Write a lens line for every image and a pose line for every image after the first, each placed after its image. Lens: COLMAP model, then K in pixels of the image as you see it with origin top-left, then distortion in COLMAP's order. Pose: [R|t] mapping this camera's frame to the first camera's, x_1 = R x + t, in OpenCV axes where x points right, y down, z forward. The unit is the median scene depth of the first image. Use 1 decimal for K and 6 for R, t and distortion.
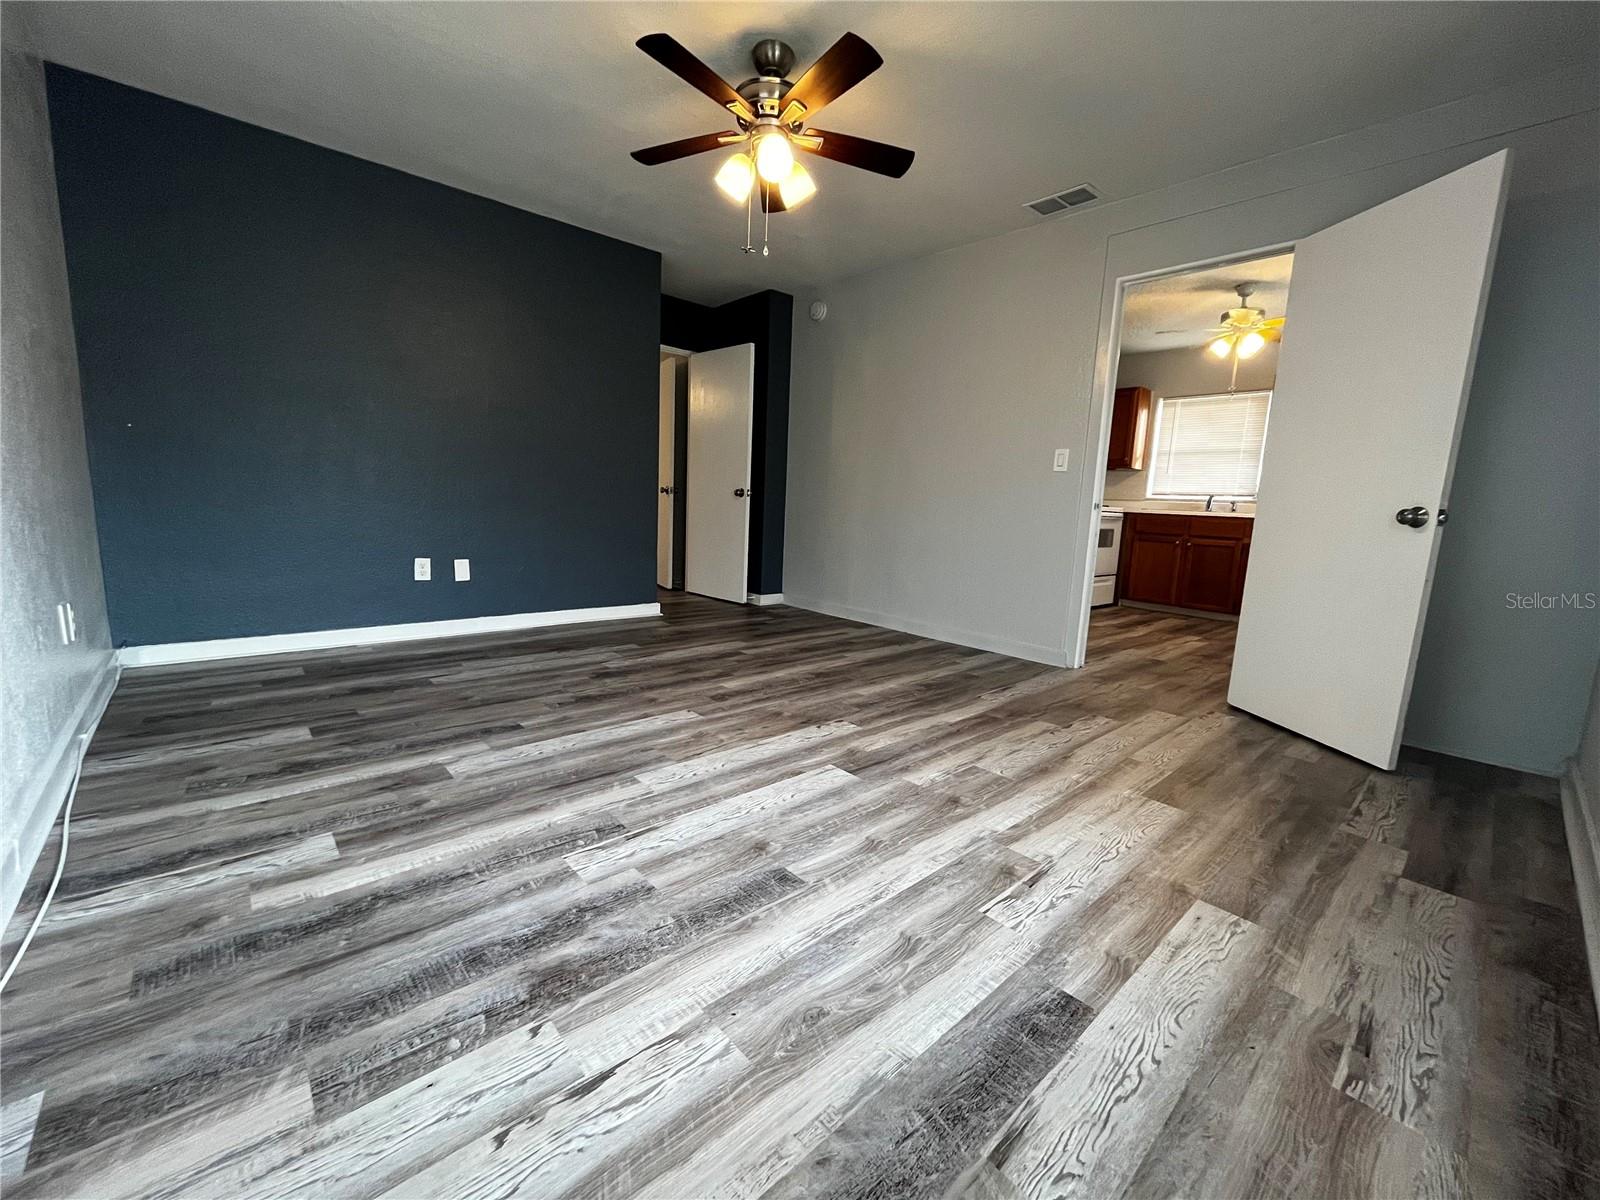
lens RADIAL K [[641.8, 0, 813.9], [0, 641.8, 596.7], [0, 0, 1]] dist [-0.001287, -0.000105]
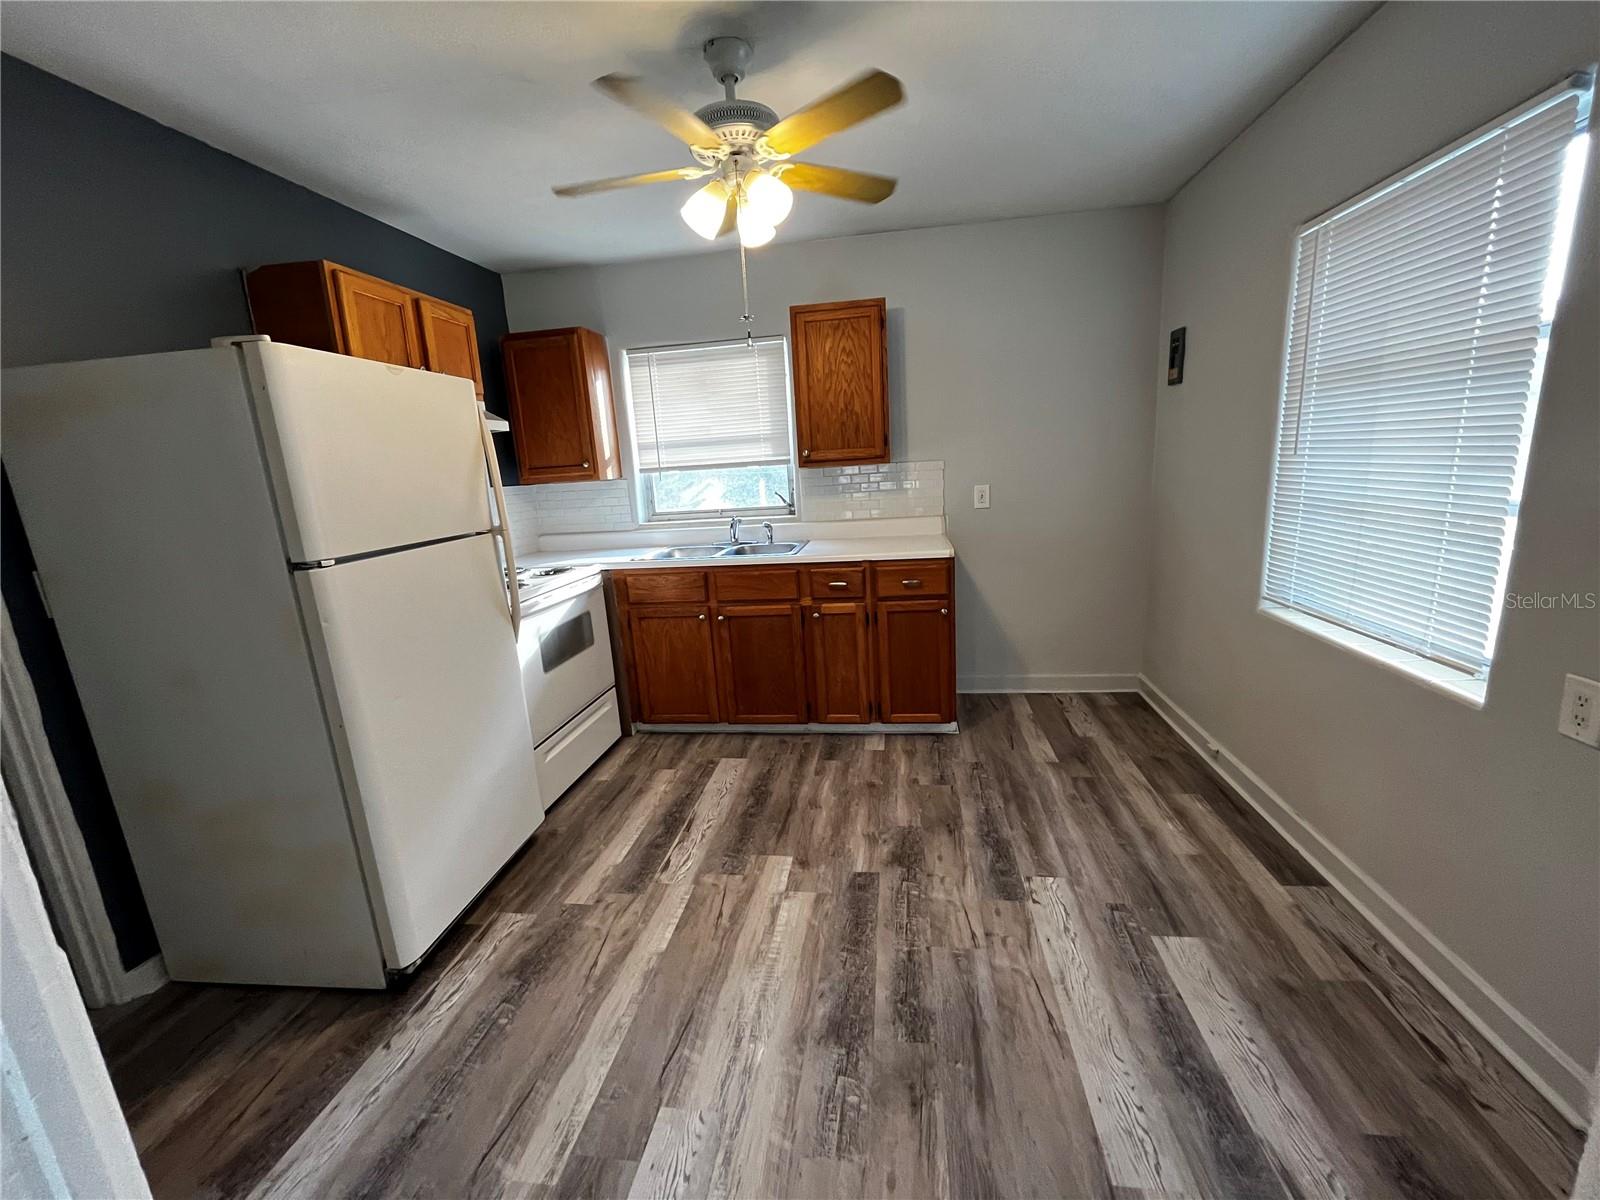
lens RADIAL K [[641.8, 0, 804.1], [0, 641.8, 598.0], [0, 0, 1]] dist [-0.001287, -0.000105]
pose [[0.768014, -0.222259, 0.600629, 0.290664], [0.185330, 0.974852, 0.123761, -0.144334], [-0.613031, 0.016264, 0.789892, 0.484676]]
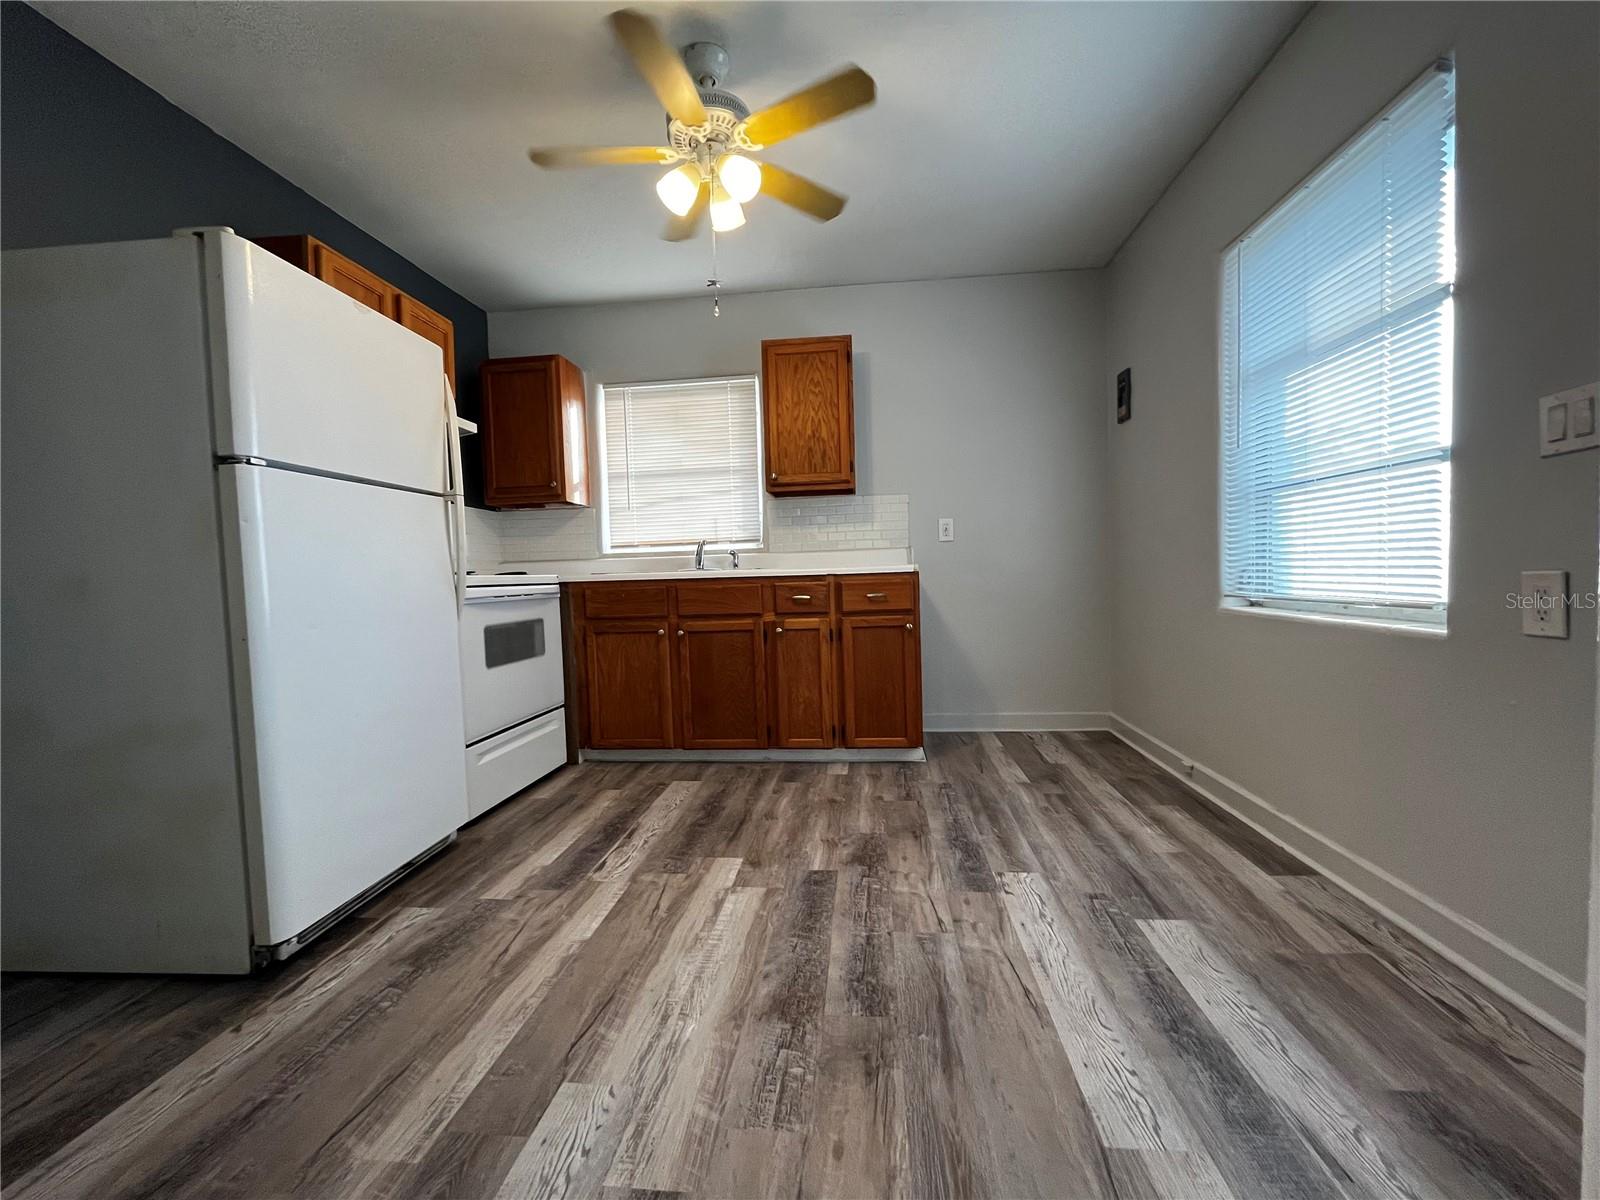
lens RADIAL K [[641.8, 0, 803.5], [0, 641.8, 598.0], [0, 0, 1]] dist [-0.001287, -0.000105]
pose [[0.745566, -0.096097, 0.659467, 0.290422], [0.161005, 0.986209, -0.038317, -0.068927], [-0.646691, 0.134745, 0.750756, 0.493499]]
